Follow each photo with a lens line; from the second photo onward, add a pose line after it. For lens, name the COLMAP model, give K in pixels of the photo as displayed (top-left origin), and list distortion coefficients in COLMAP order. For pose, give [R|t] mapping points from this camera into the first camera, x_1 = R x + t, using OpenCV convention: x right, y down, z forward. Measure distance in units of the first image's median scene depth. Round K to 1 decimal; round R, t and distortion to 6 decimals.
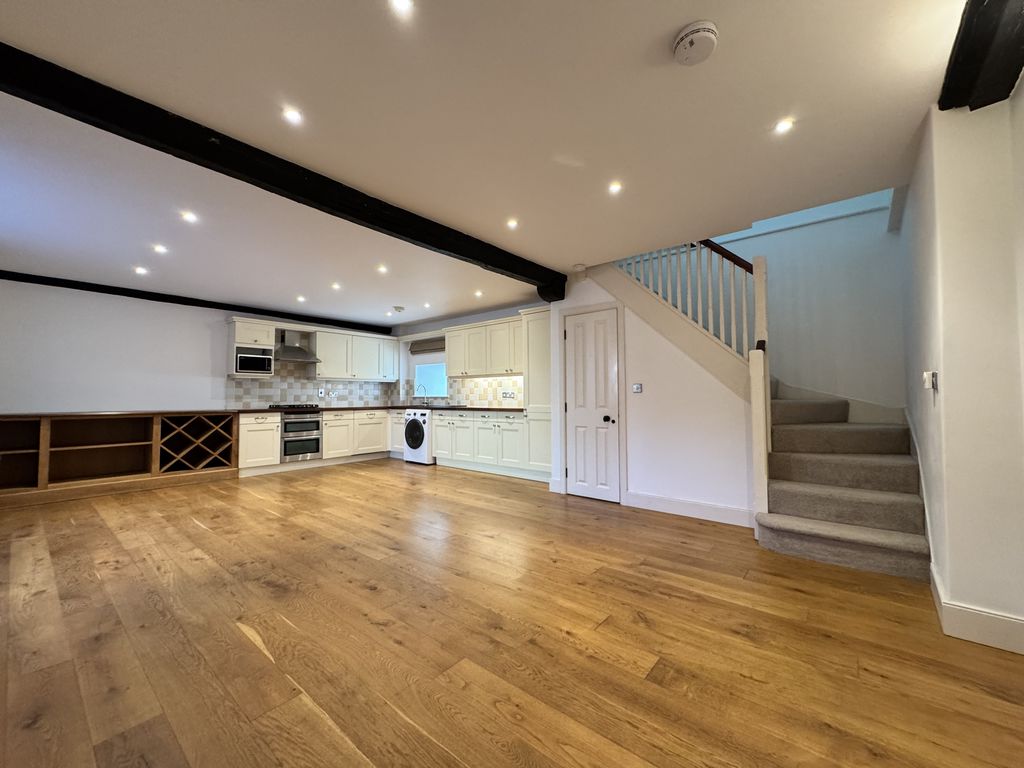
lens RADIAL K [[411.0, 0, 511.1], [0, 411.0, 383.3], [0, 0, 1]] dist [-0.005955, 0.001188]
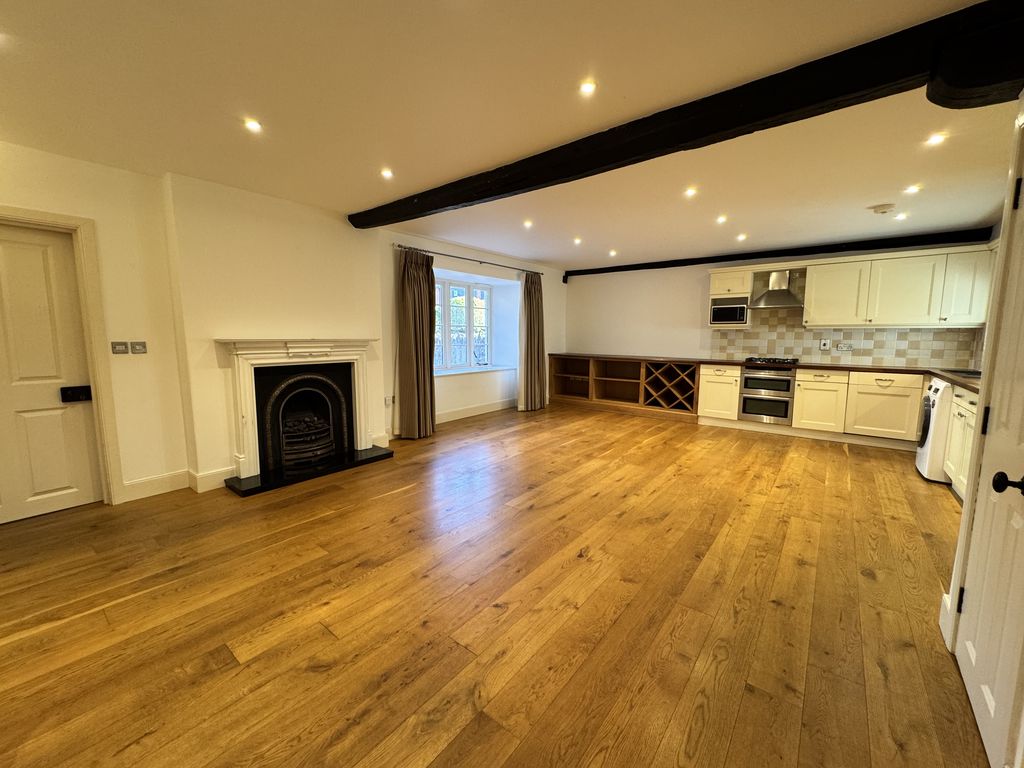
lens RADIAL K [[411.0, 0, 510.5], [0, 411.0, 380.6], [0, 0, 1]] dist [-0.005955, 0.001188]
pose [[0.013754, 0.114447, -0.993334, 0.384566], [0.027560, 0.993007, 0.114791, -0.018690], [0.999526, -0.028955, 0.010504, 0.510643]]
